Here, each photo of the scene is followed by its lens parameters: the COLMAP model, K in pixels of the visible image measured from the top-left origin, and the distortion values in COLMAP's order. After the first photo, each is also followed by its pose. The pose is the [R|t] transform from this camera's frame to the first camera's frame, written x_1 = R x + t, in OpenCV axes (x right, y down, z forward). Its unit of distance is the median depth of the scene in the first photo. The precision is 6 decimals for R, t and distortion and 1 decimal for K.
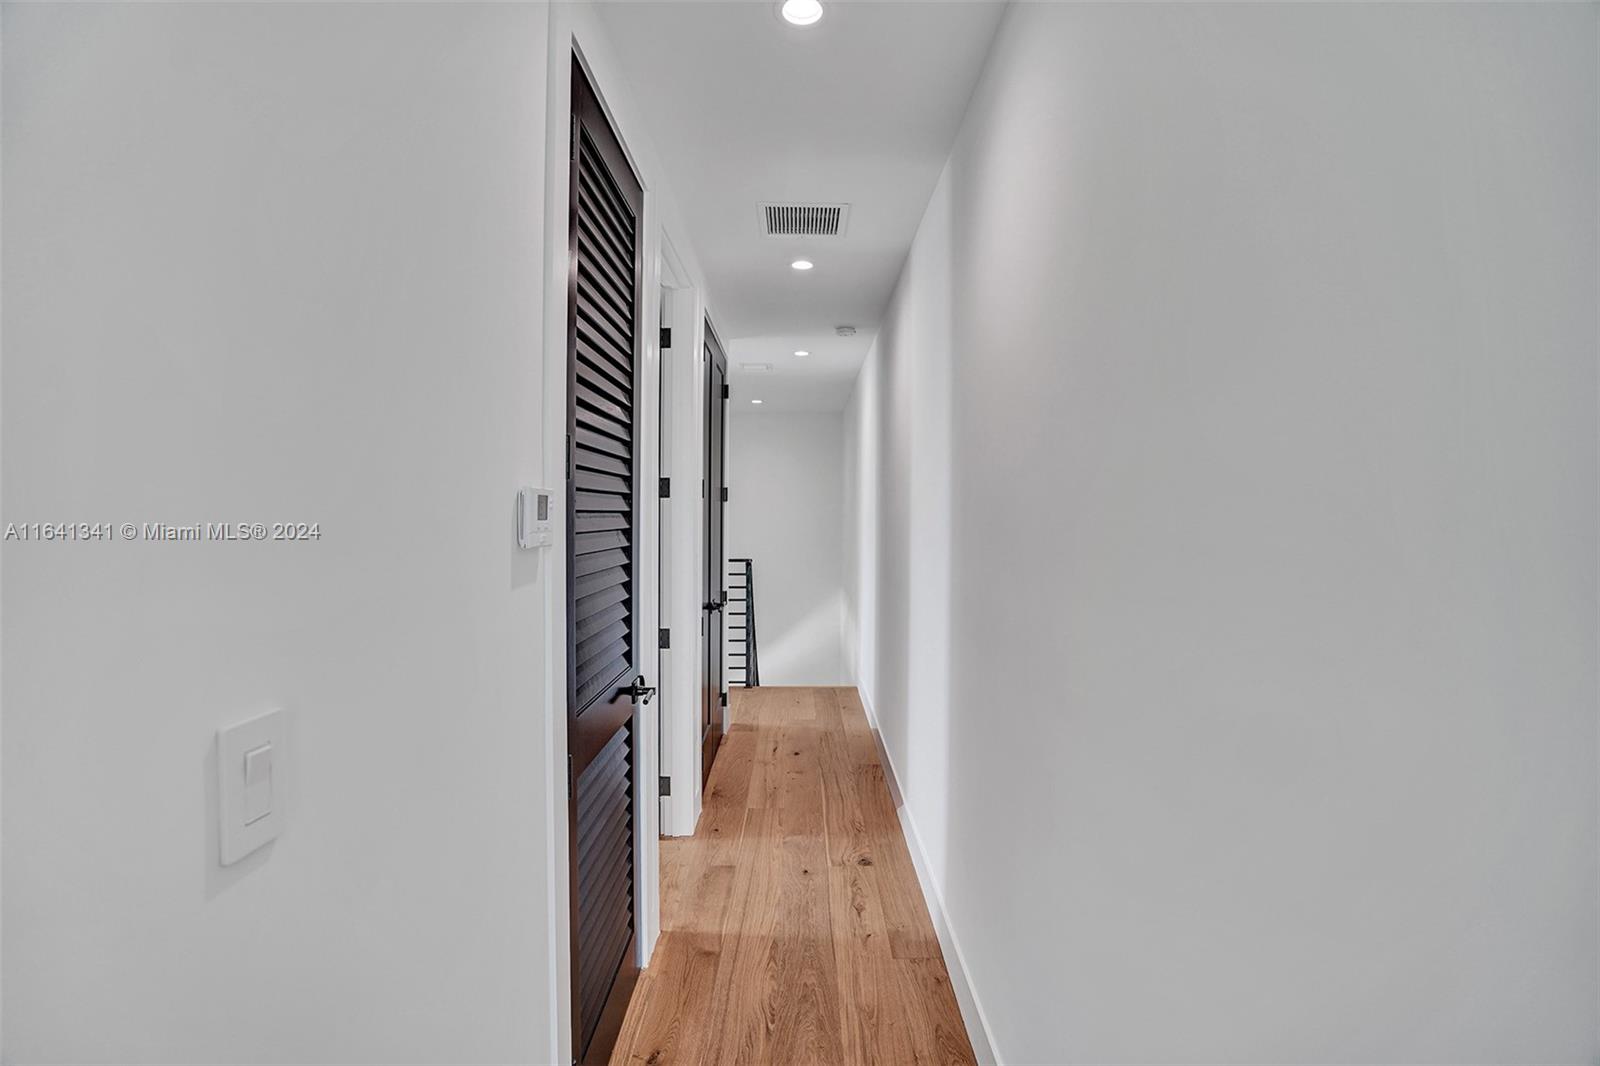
lens RADIAL K [[765.0, 0, 789.2], [0, 765.0, 533.7], [0, 0, 1]] dist [-0.062012, 0.027007]
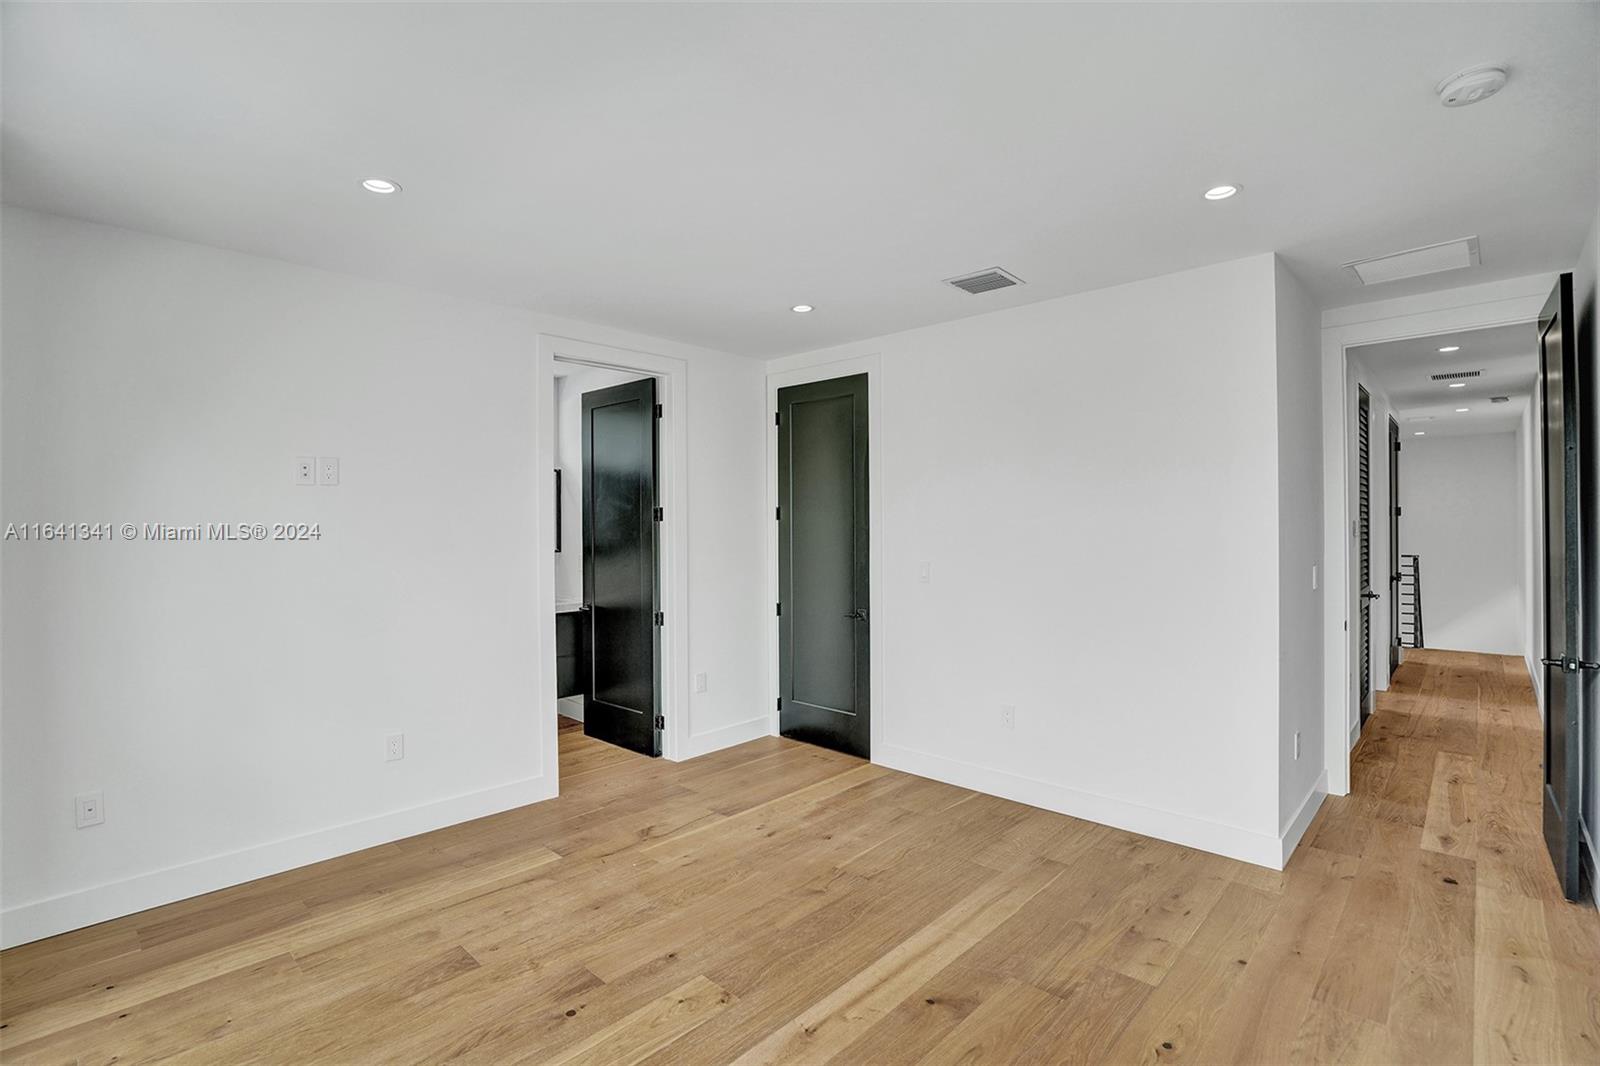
lens RADIAL K [[765.0, 0, 789.2], [0, 765.0, 533.7], [0, 0, 1]] dist [-0.062012, 0.027007]
pose [[0.740183, -0.005014, -0.672387, 0.012930], [-0.004473, 0.999913, -0.012381, 0.019876], [0.672390, 0.012172, 0.740097, -0.965803]]
